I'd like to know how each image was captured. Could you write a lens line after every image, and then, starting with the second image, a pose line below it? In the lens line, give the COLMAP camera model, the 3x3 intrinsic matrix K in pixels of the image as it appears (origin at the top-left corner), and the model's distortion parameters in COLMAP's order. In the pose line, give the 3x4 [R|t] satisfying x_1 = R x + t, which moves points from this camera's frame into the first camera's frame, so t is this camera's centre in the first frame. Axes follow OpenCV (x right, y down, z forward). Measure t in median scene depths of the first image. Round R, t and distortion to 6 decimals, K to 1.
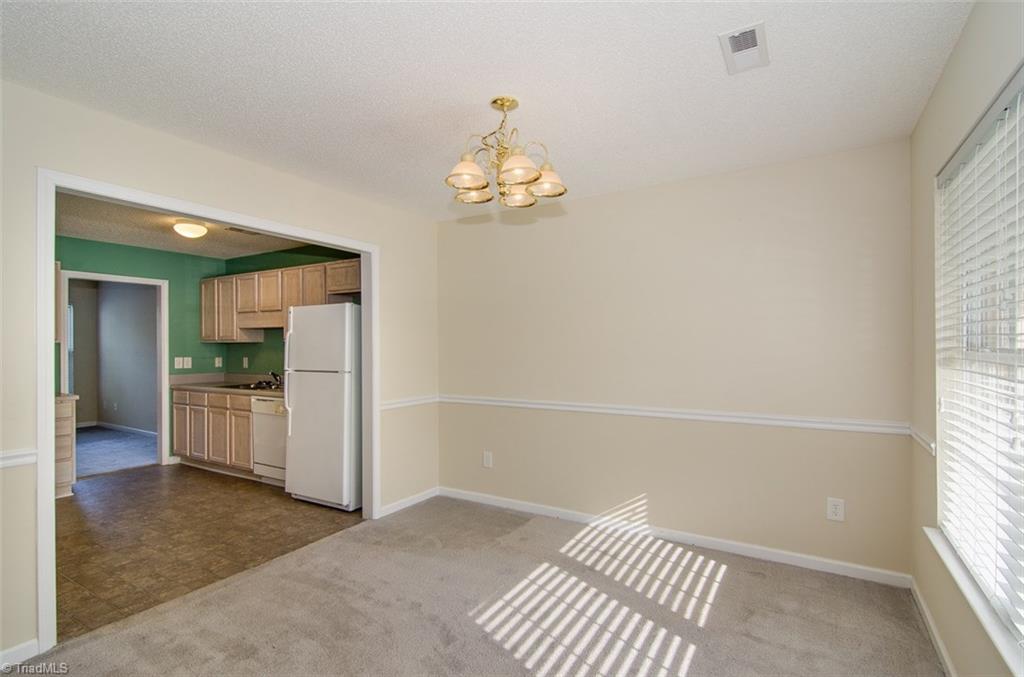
lens RADIAL K [[485.6, 0, 514.0], [0, 485.6, 343.0], [0, 0, 1]] dist [0.016468, -0.009742]
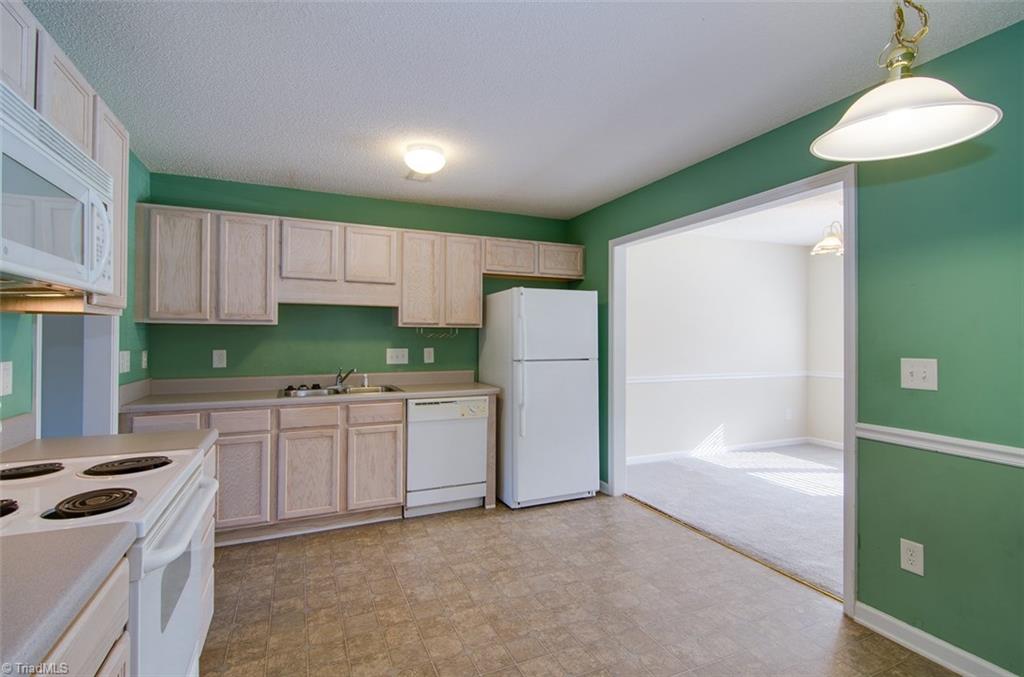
lens RADIAL K [[485.6, 0, 510.6], [0, 485.6, 335.7], [0, 0, 1]] dist [0.016468, -0.009742]
pose [[0.573688, 0.009969, 0.819013, -0.897612], [-0.011428, 0.999926, -0.004167, 0.011474], [-0.818994, -0.006969, 0.573760, 0.395770]]
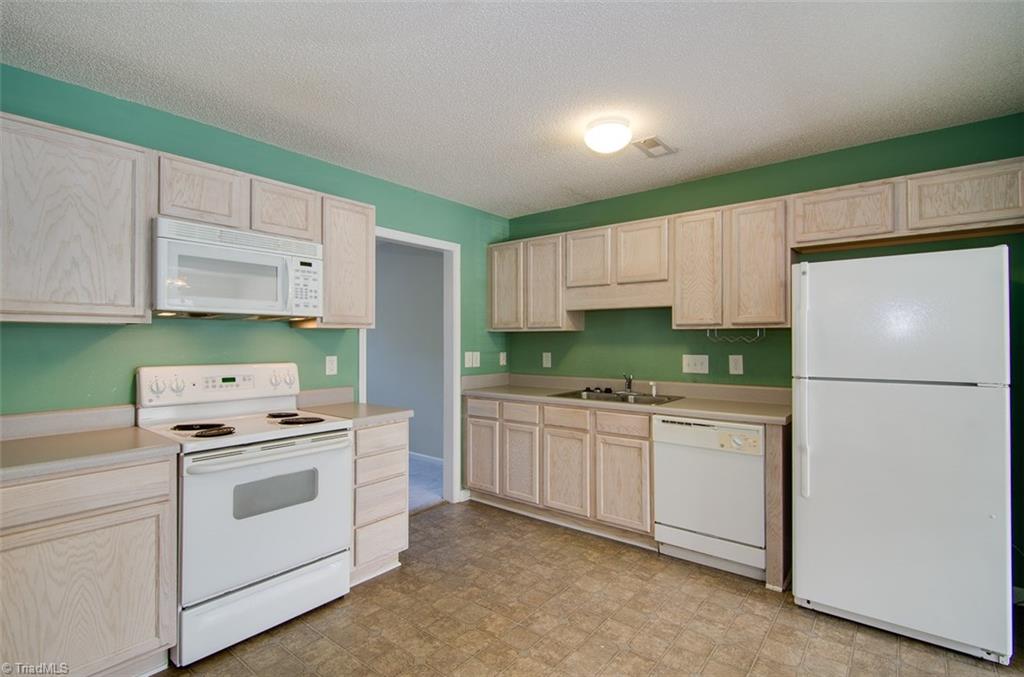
lens RADIAL K [[485.6, 0, 513.6], [0, 485.6, 337.7], [0, 0, 1]] dist [0.016468, -0.009742]
pose [[0.990908, 0.002792, -0.134515, -0.541758], [-0.002875, 0.999996, -0.000422, 0.008811], [0.134514, 0.000805, 0.990911, 0.309596]]
